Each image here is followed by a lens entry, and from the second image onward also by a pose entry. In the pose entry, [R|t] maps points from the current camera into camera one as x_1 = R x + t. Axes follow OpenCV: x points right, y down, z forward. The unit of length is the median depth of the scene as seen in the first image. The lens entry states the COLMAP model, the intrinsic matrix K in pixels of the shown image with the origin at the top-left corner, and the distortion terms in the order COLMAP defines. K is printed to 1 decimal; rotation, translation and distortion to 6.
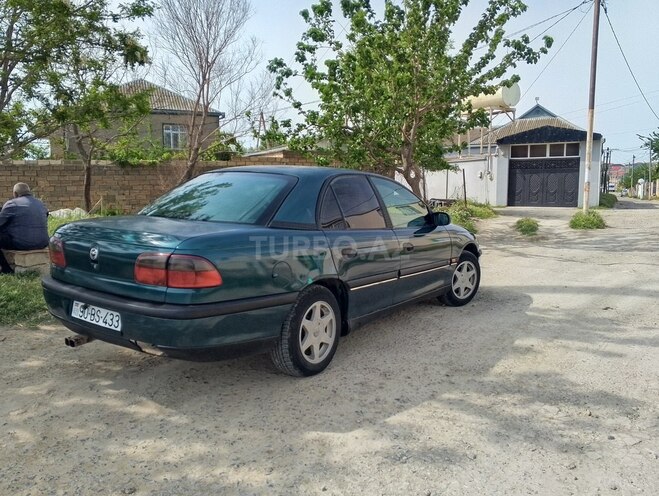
lens RADIAL K [[525.2, 0, 330.3], [0, 525.2, 245.4], [0, 0, 1]] dist [0.095420, -0.158475]
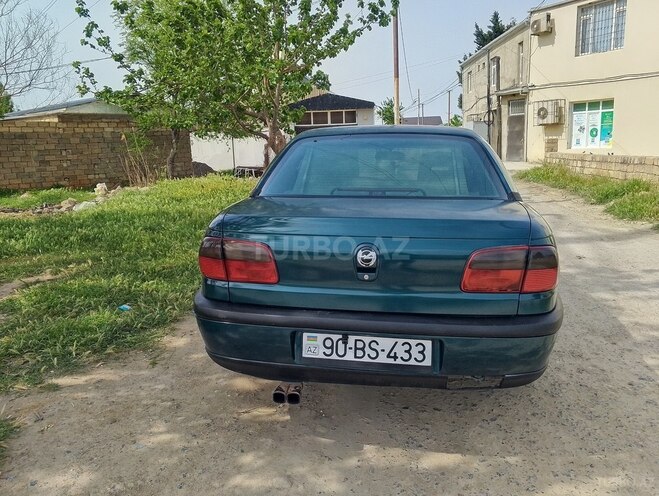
lens RADIAL K [[525.2, 0, 330.3], [0, 525.2, 245.4], [0, 0, 1]] dist [0.095420, -0.158475]
pose [[0.893347, -0.099940, 0.438113, -0.757222], [0.073446, 0.994318, 0.077058, -0.053518], [-0.443325, -0.036662, 0.895611, 0.426454]]
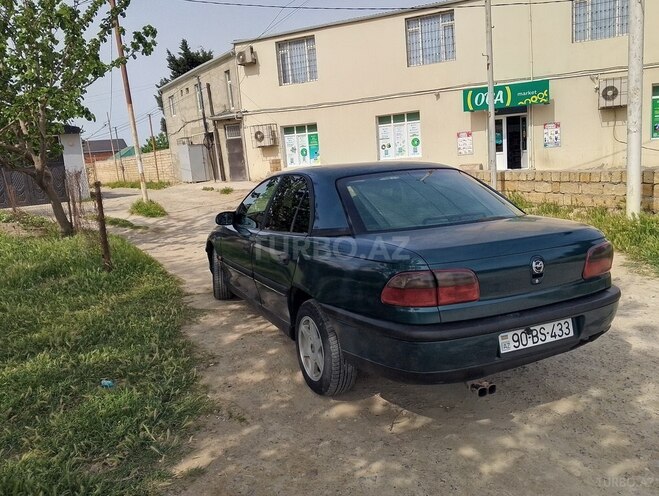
lens RADIAL K [[526.5, 0, 328.3], [0, 526.5, 263.6], [0, 0, 1]] dist [-0.007201, -0.001993]
pose [[0.494351, -0.212910, 0.842785, -1.324174], [0.171760, 0.974350, 0.145398, -0.172453], [-0.852124, 0.072879, 0.518240, 0.831586]]
